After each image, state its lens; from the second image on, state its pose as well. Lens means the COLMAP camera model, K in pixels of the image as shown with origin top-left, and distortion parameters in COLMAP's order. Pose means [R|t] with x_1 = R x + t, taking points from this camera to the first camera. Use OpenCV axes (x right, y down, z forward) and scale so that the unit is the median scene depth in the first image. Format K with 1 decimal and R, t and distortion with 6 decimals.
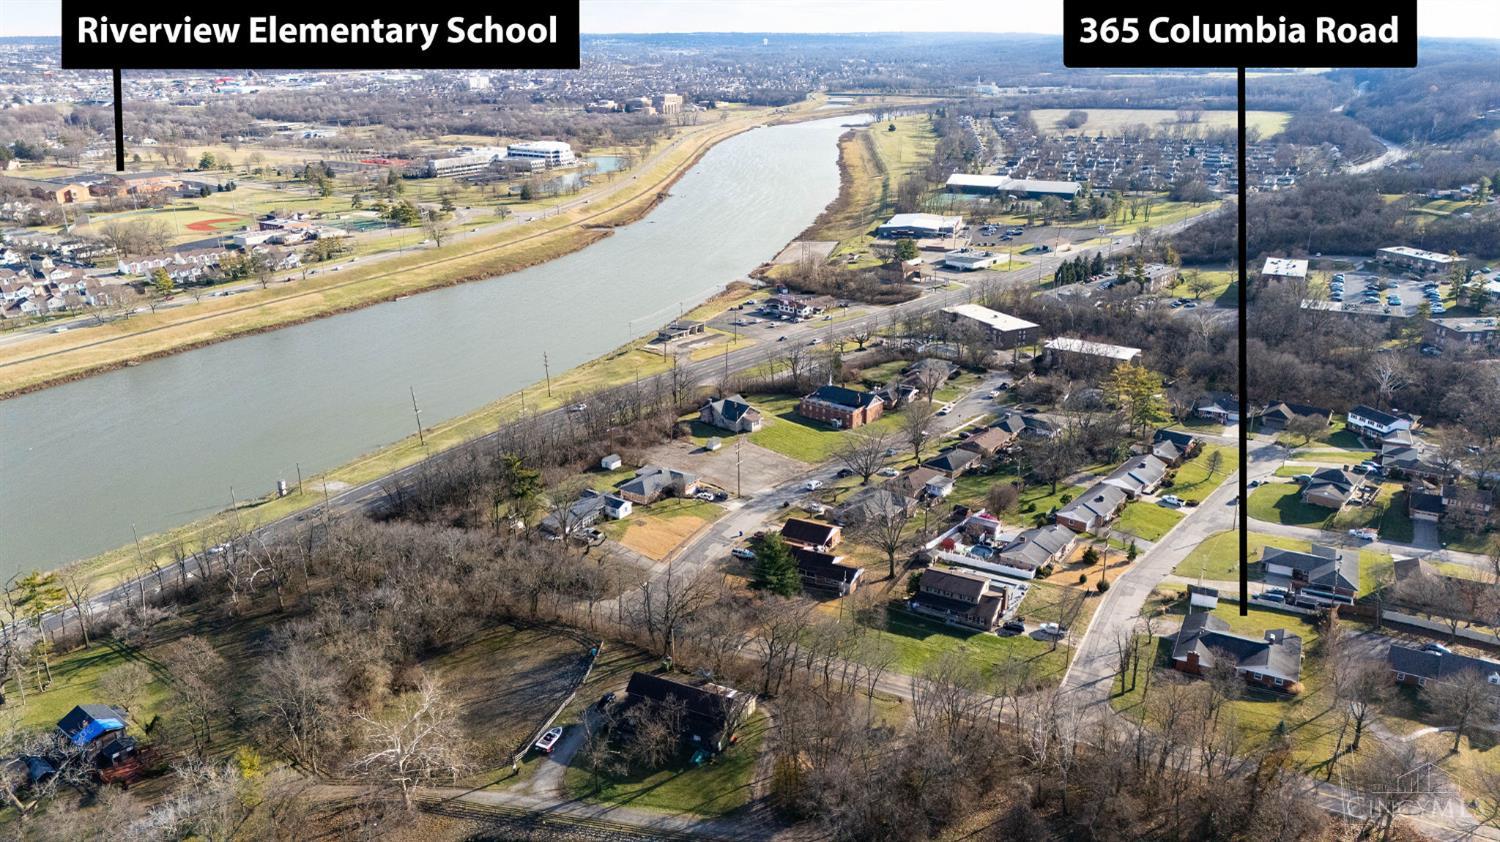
lens RADIAL K [[1088.7, 0, 754.9], [0, 1088.7, 424.6], [0, 0, 1]] dist [0.098875, -0.091488]
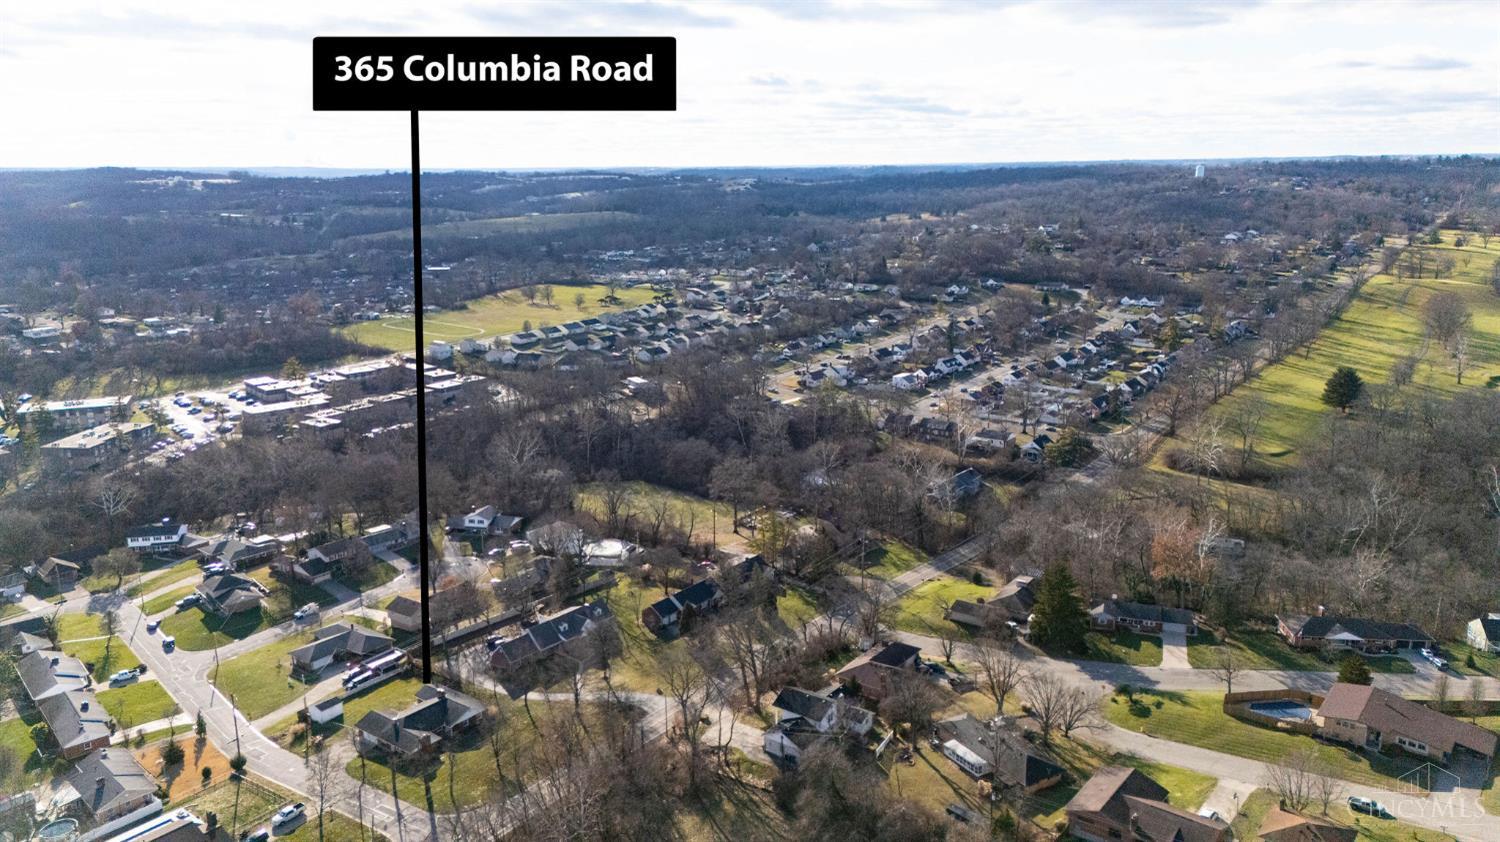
lens RADIAL K [[1088.7, 0, 754.9], [0, 1088.7, 424.6], [0, 0, 1]] dist [0.098875, -0.091488]
pose [[0.168298, -0.233345, 0.957719, -0.235060], [0.343159, 0.924673, 0.164991, -0.062812], [-0.924077, 0.300882, 0.235695, 0.196830]]
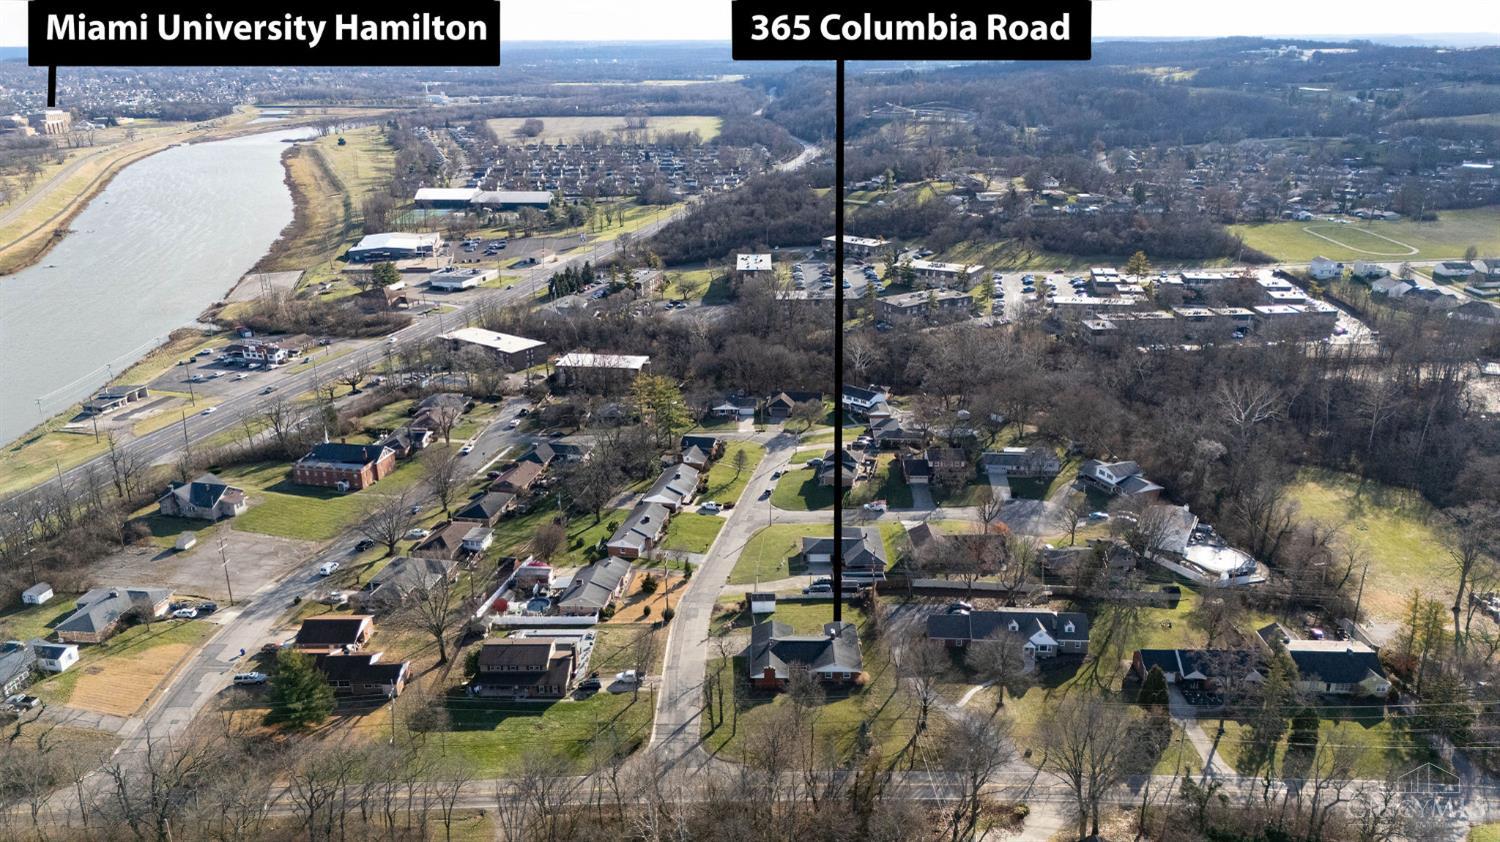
lens RADIAL K [[1088.7, 0, 754.9], [0, 1088.7, 424.6], [0, 0, 1]] dist [0.098875, -0.091488]
pose [[0.891183, -0.154767, 0.426427, 0.000714], [0.157929, 0.987048, 0.028187, -0.019279], [-0.425266, 0.042225, 0.904083, 0.056139]]
